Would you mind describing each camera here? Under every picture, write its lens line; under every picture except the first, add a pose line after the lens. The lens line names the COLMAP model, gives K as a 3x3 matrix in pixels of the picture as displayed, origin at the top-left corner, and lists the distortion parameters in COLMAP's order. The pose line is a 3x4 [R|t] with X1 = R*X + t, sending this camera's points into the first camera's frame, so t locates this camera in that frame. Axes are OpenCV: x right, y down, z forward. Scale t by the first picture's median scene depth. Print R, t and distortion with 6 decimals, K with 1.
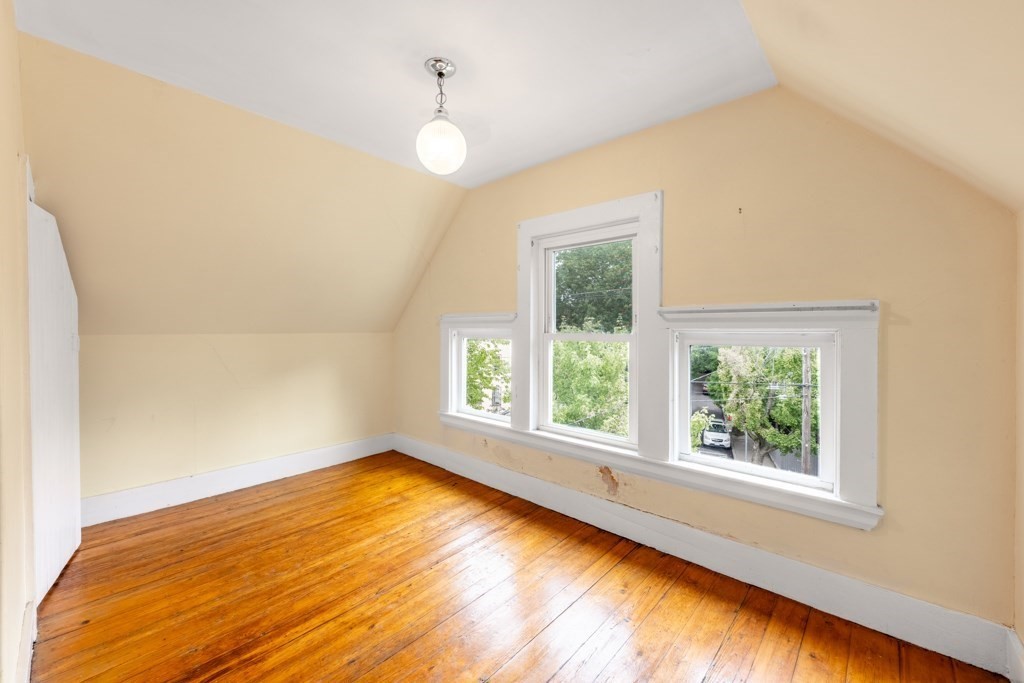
lens RADIAL K [[409.0, 0, 512.6], [0, 409.0, 335.1], [0, 0, 1]] dist [0.006738, -0.000635]
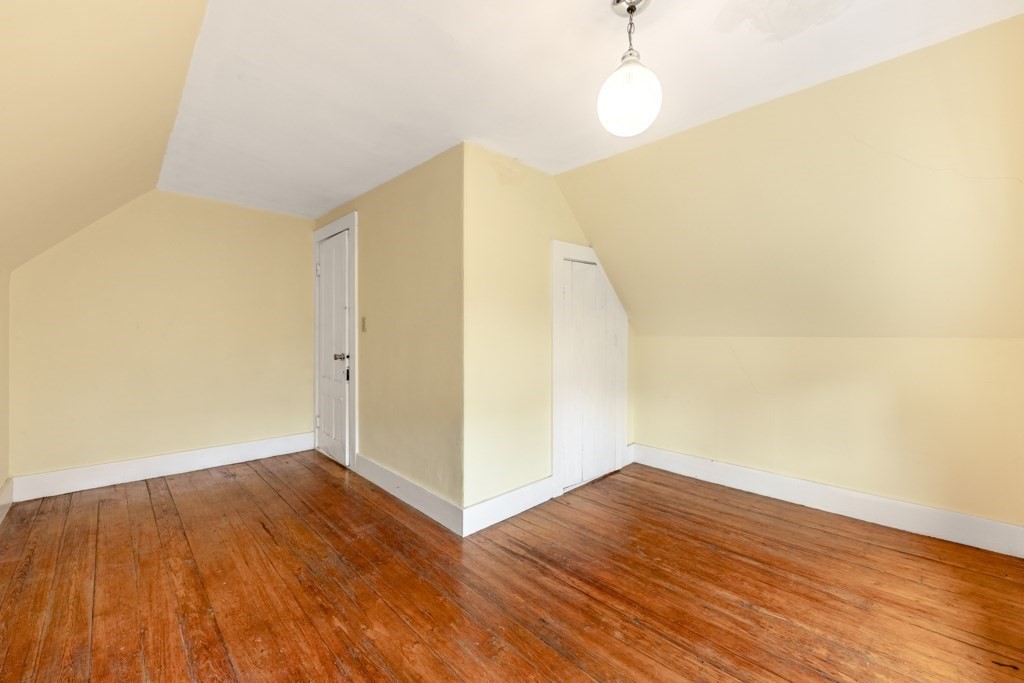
lens RADIAL K [[409.0, 0, 512.6], [0, 409.0, 337.5], [0, 0, 1]] dist [0.006738, -0.000635]
pose [[-0.069917, 0.007671, -0.997523, 0.445602], [-0.016597, 0.999823, 0.008852, -0.000128], [0.997415, 0.017175, -0.069777, 0.587784]]
